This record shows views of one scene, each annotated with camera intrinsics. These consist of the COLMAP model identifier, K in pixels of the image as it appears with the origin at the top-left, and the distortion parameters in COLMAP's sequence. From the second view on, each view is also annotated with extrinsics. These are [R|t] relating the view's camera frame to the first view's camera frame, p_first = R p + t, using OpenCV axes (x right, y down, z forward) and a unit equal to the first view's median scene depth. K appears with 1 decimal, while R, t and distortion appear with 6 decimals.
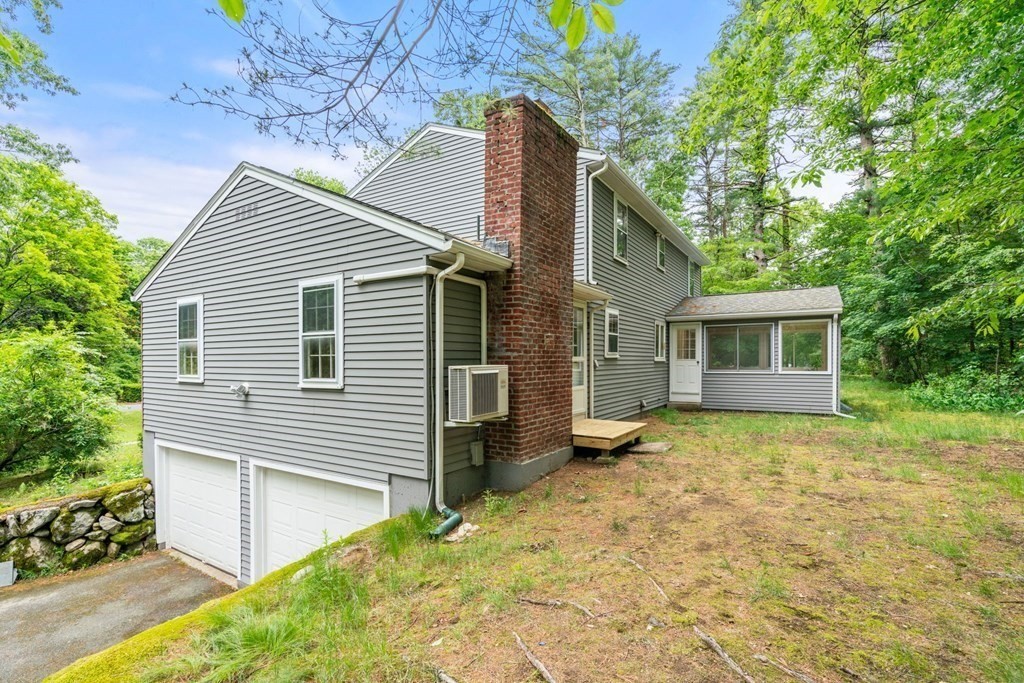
lens RADIAL K [[477.7, 0, 513.7], [0, 477.7, 363.9], [0, 0, 1]] dist [-0.000616, 0.000579]
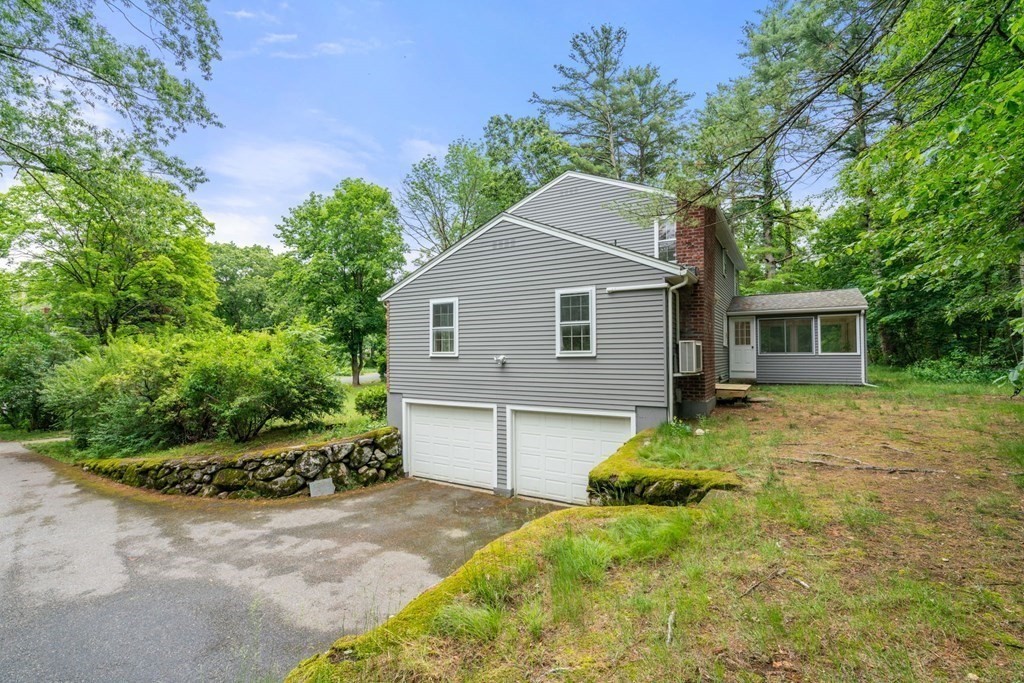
lens RADIAL K [[468.7, 0, 512.0], [0, 468.7, 341.5], [0, 0, 1]] dist [-0.000966, -0.000094]
pose [[0.999841, -0.000191, 0.017807, -0.474282], [0.000785, 0.999443, -0.033361, 0.038251], [-0.017791, 0.033370, 0.999285, -0.418298]]
